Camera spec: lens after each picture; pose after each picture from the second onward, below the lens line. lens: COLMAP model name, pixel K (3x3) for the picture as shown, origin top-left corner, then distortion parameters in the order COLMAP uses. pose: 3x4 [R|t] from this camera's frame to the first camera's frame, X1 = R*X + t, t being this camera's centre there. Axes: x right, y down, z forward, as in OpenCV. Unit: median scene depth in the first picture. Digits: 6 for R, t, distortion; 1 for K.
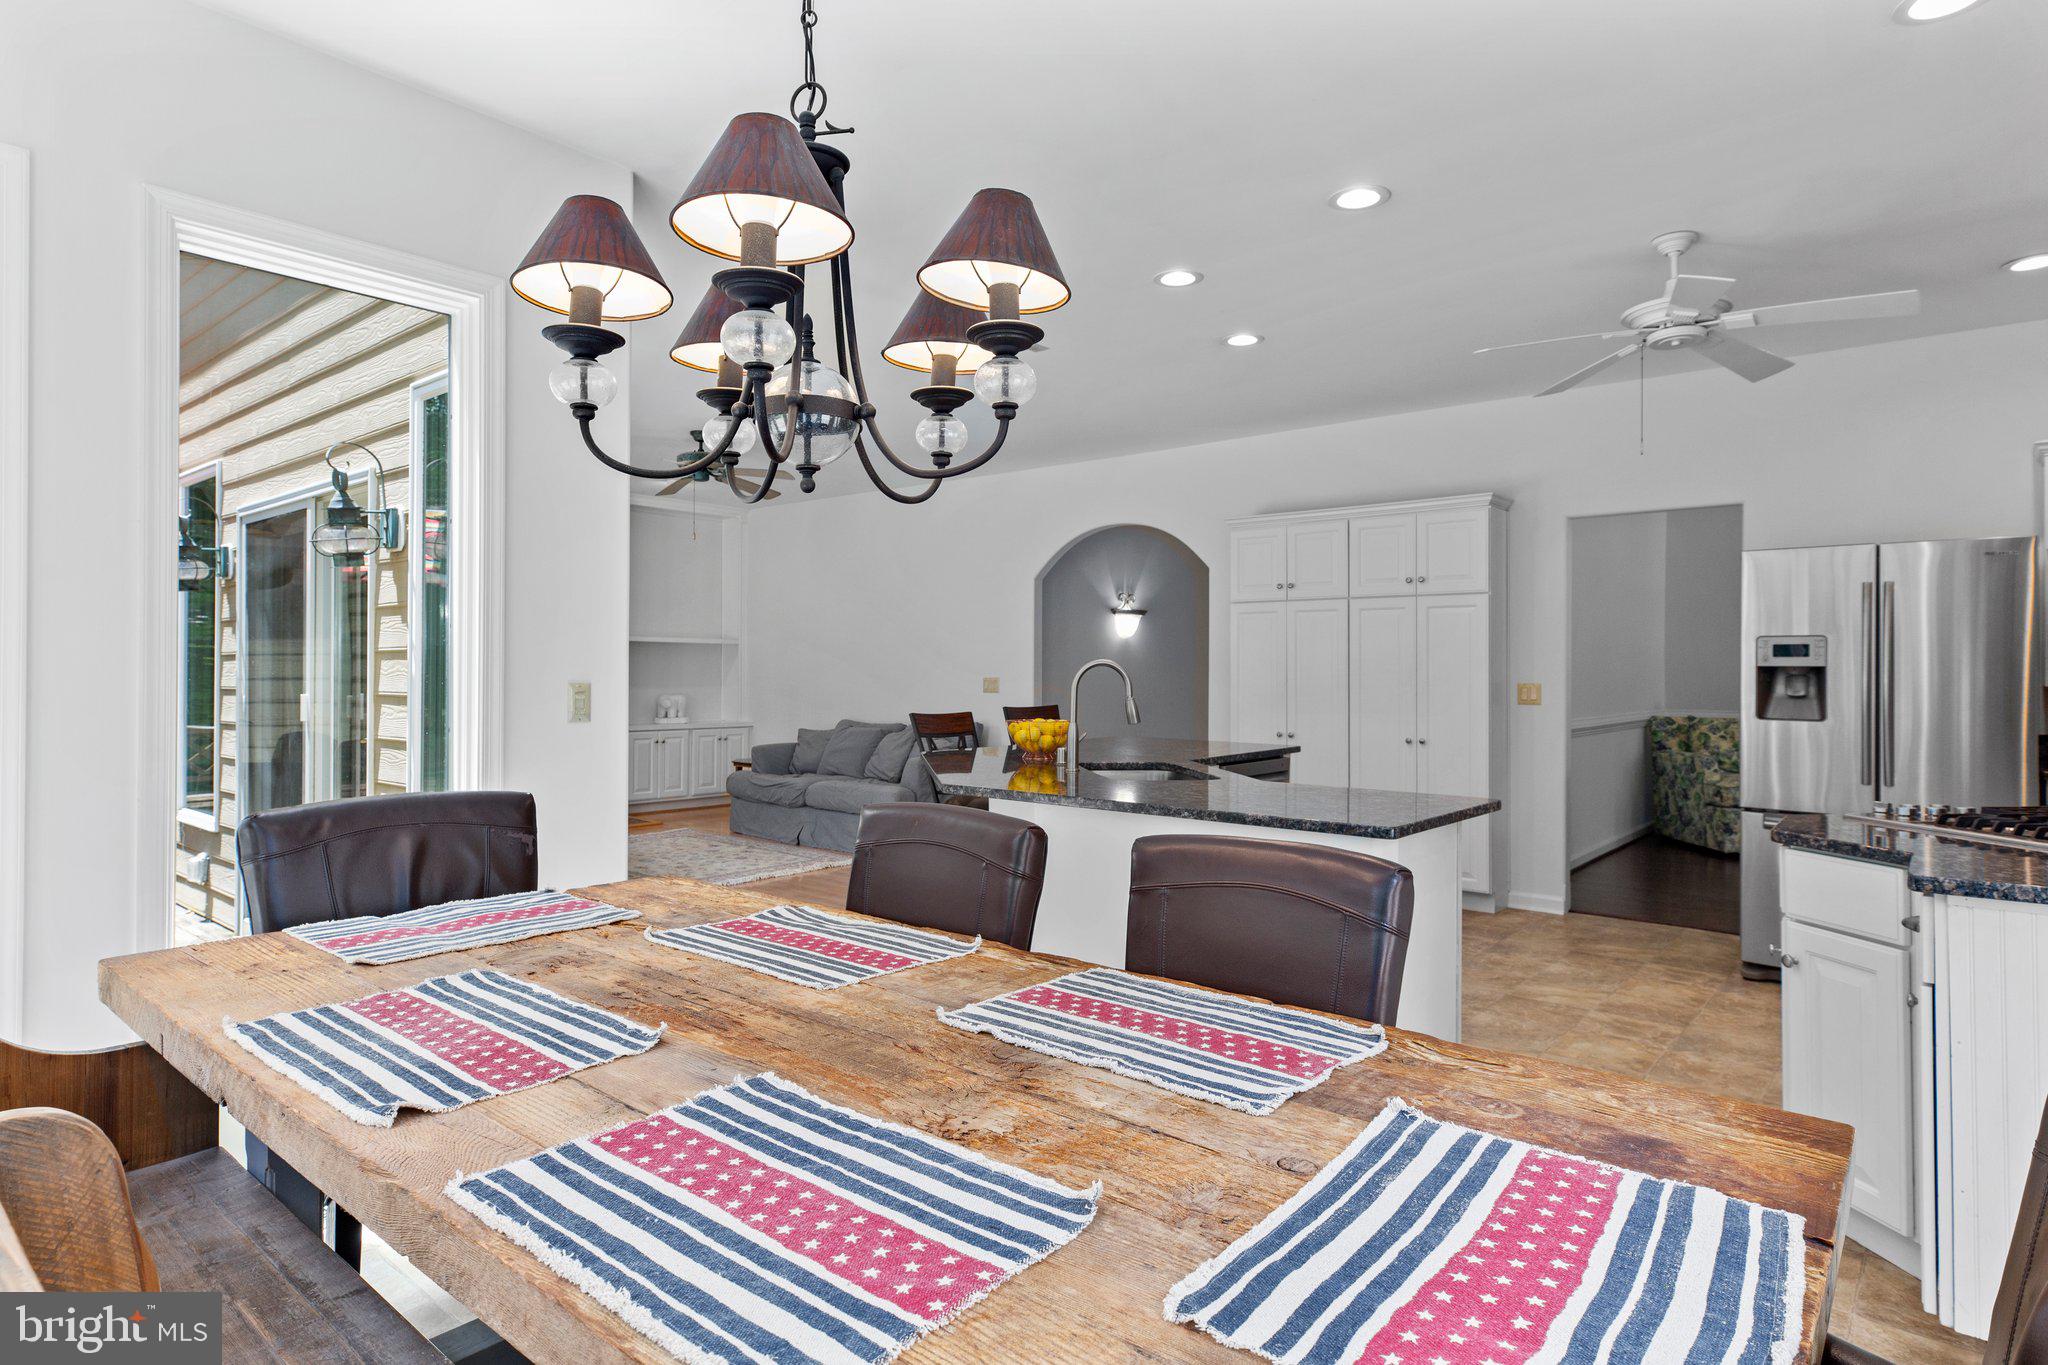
lens RADIAL K [[1105.7, 0, 1031.9], [0, 1105.7, 663.0], [0, 0, 1]] dist [0.001463, -0.000434]
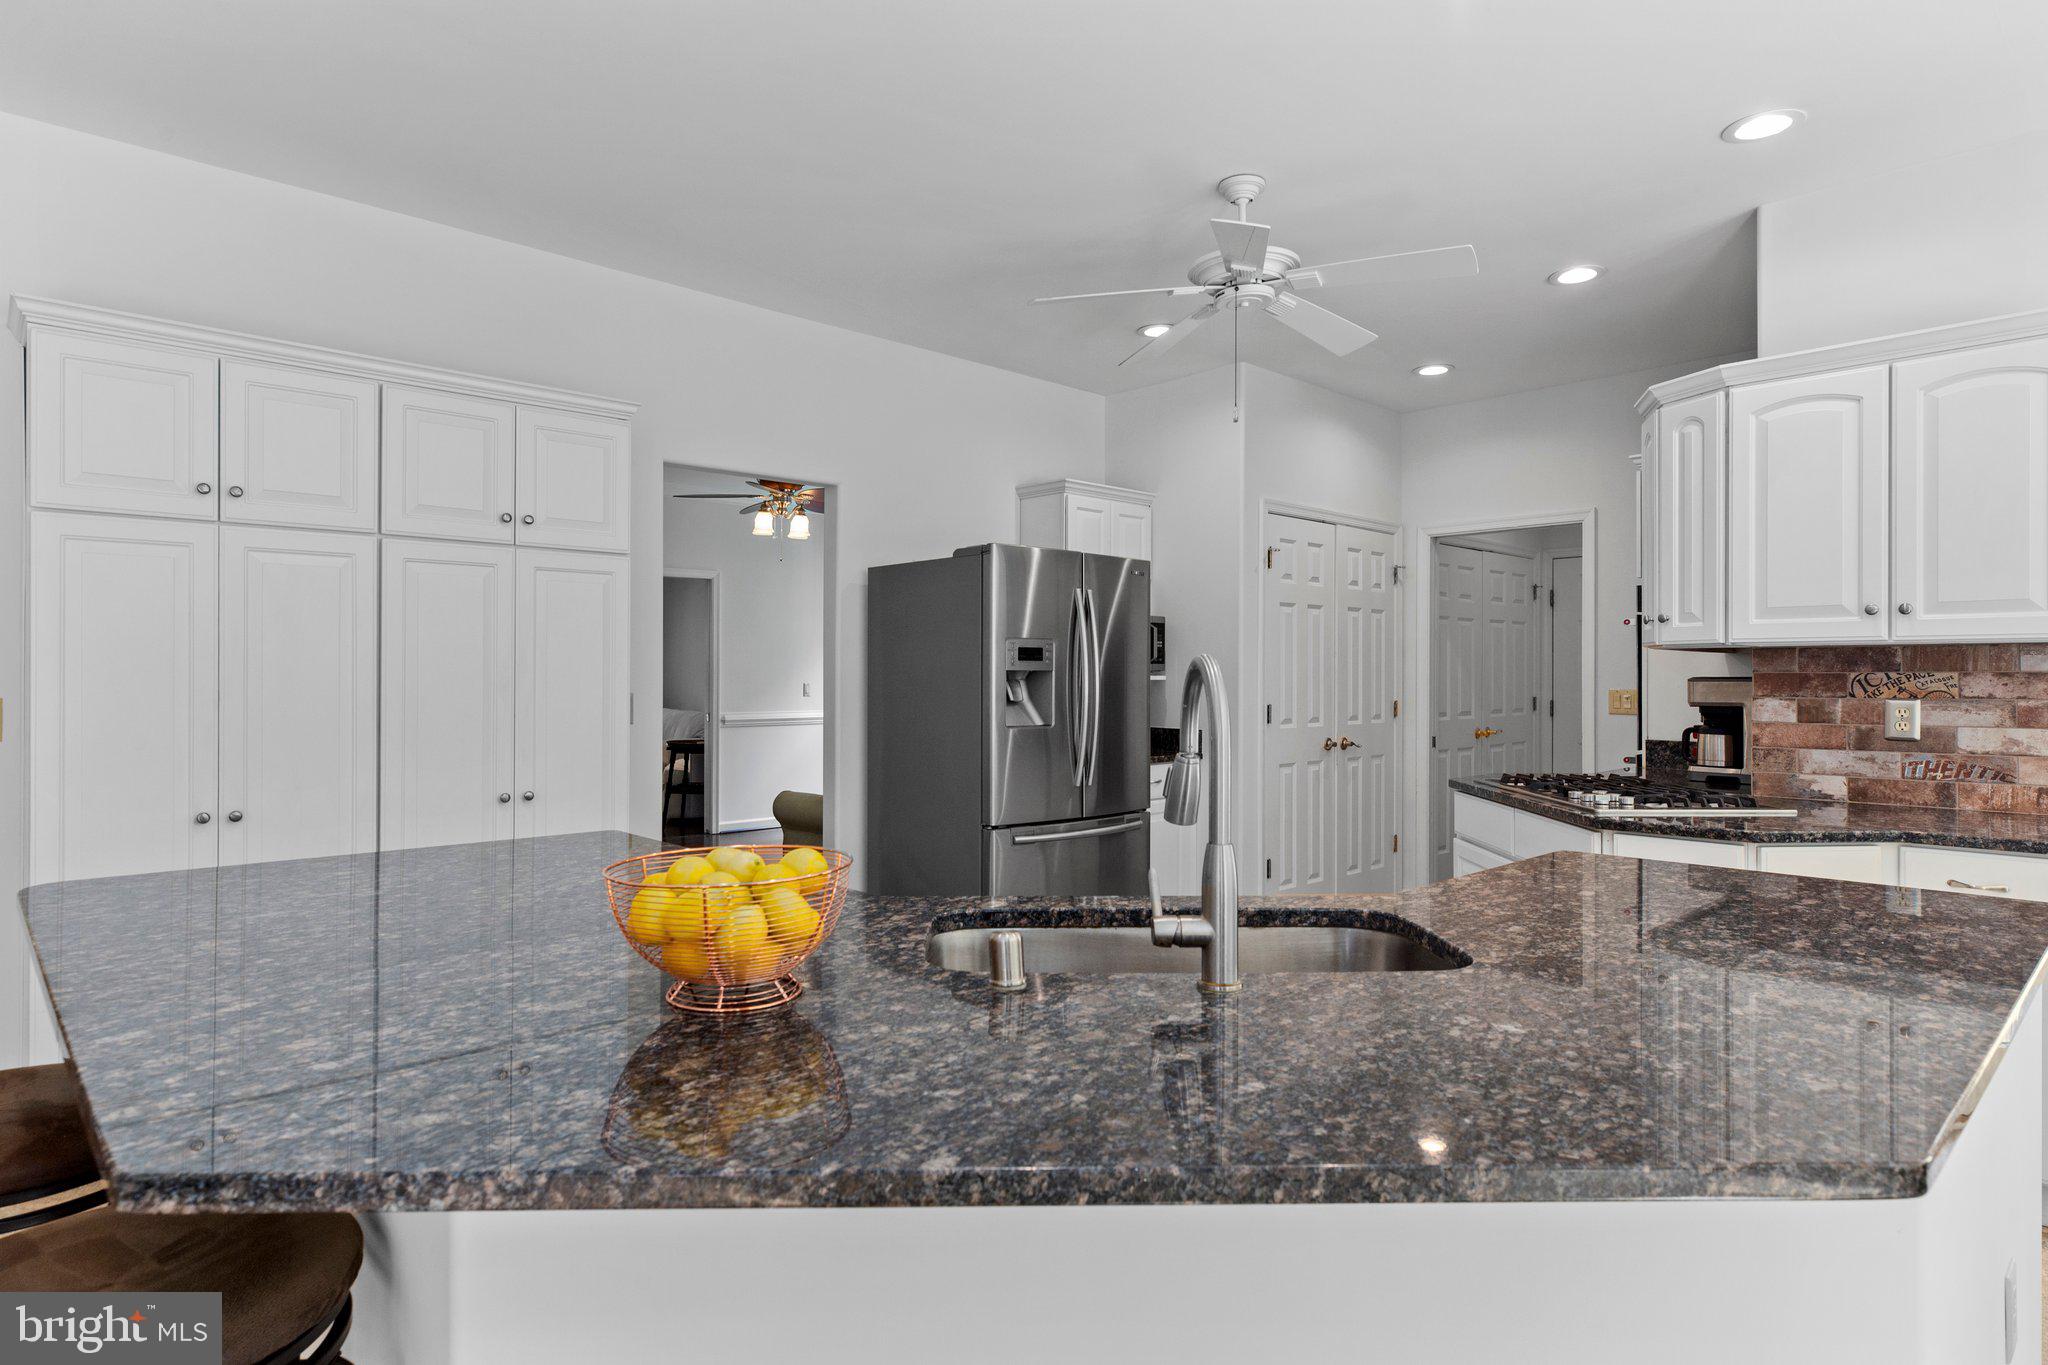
lens RADIAL K [[1114.0, 0, 1024.3], [0, 1114.0, 675.5], [0, 0, 1]] dist [0.004754, 0.000014]
pose [[0.135336, -0.004174, 0.990791, -0.264432], [-0.010820, 0.999925, 0.005690, 0.001533], [-0.990741, -0.011490, 0.135281, 0.862450]]
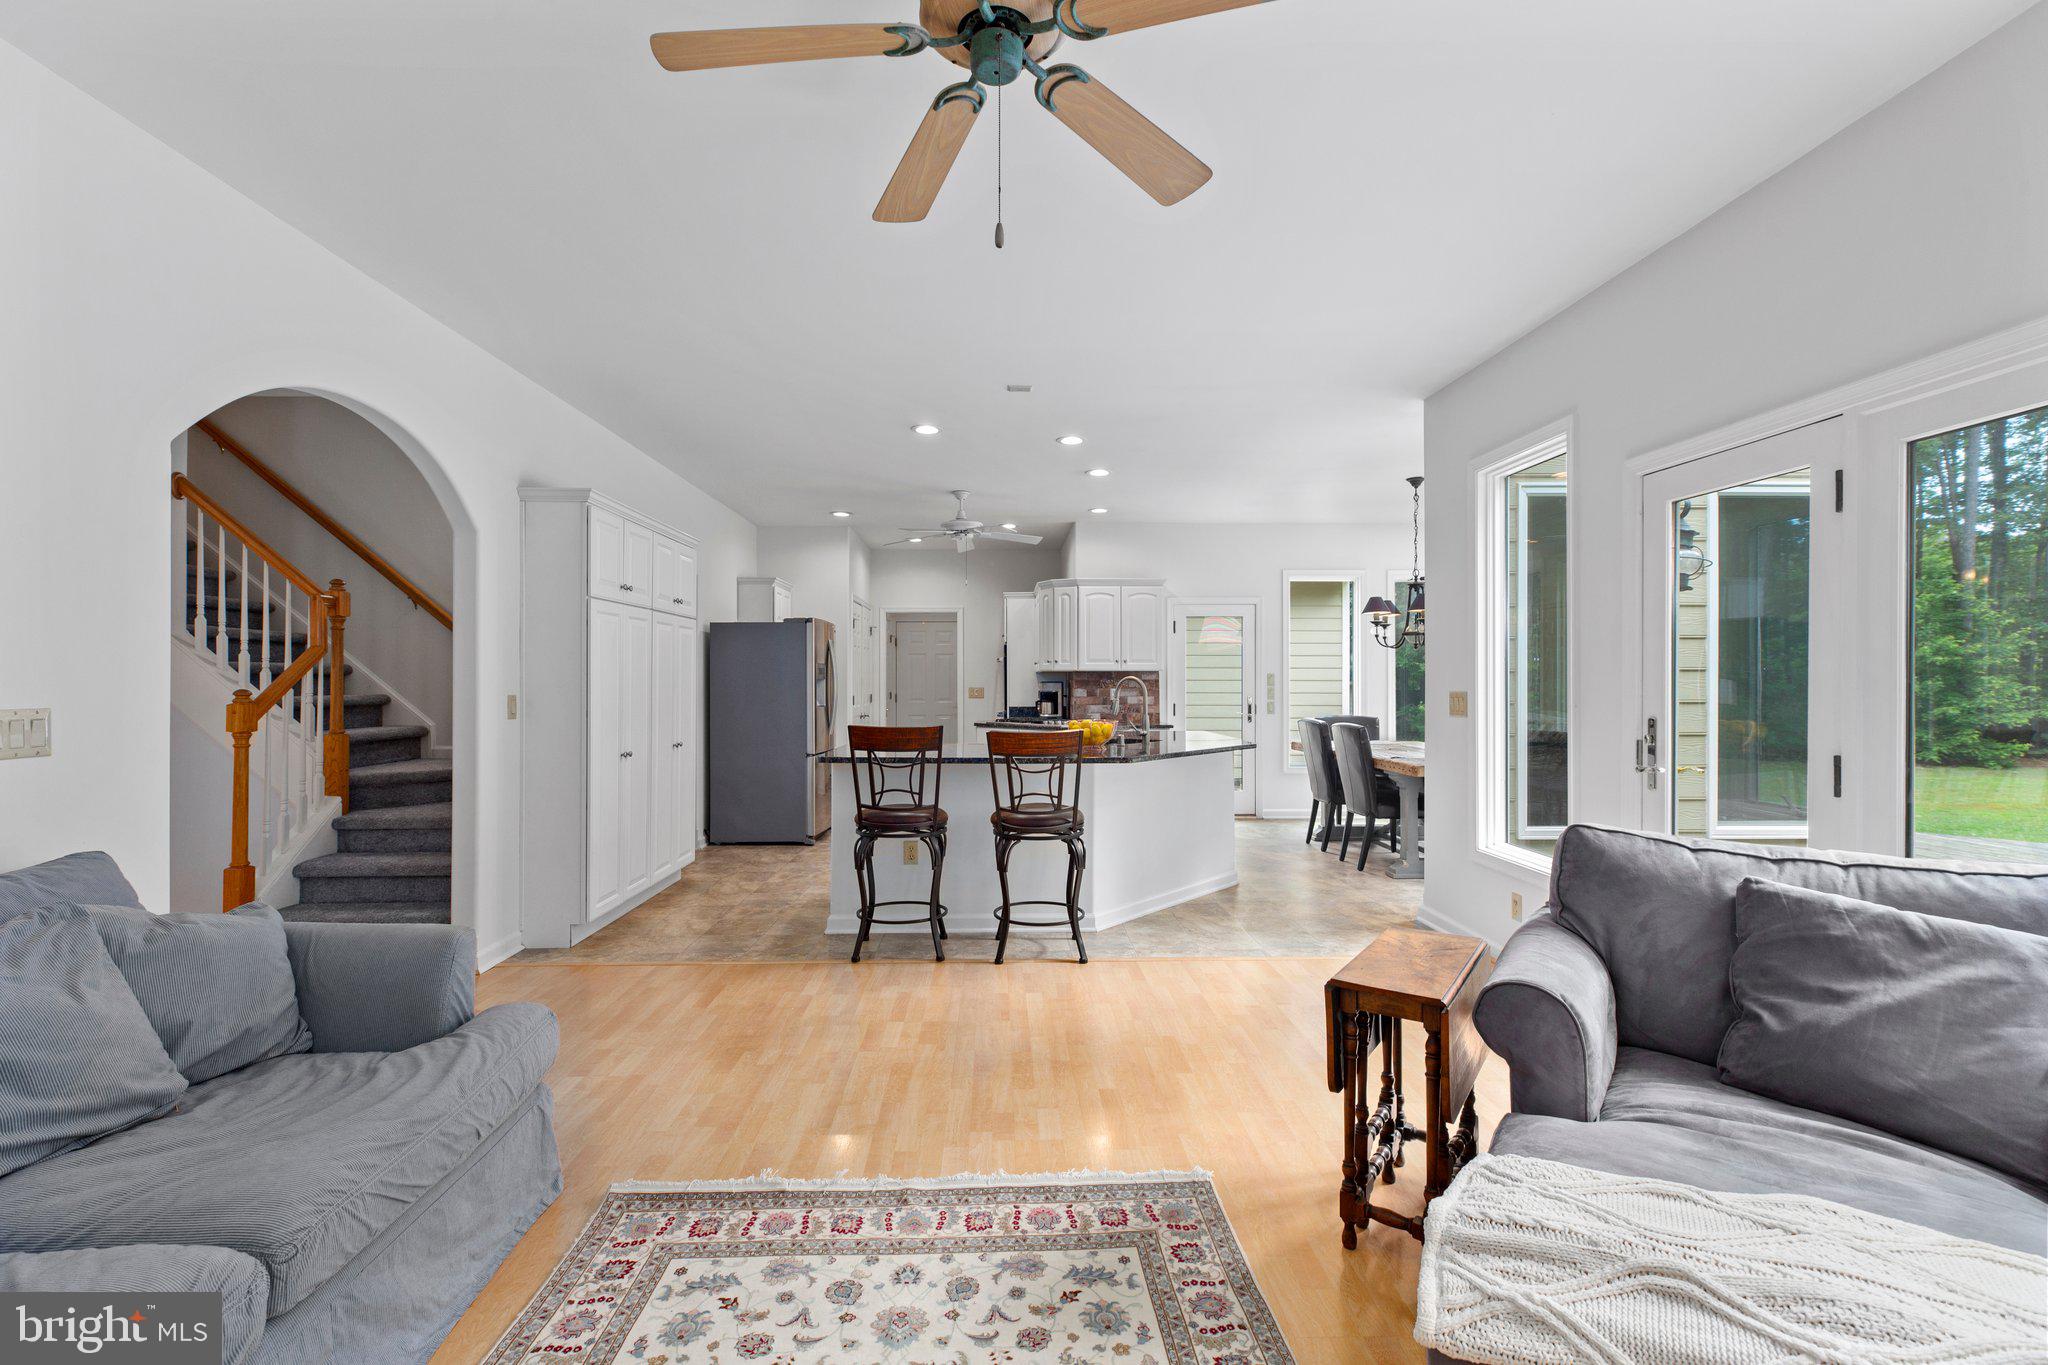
lens RADIAL K [[920.2, 0, 1022.3], [0, 920.2, 688.2], [0, 0, 1]] dist [0.025281, 0.000108]
pose [[-0.651994, -0.010048, 0.758157, -0.789568], [-0.011092, 0.999932, 0.003714, 0.009613], [-0.758143, -0.005988, -0.652061, 1.777731]]
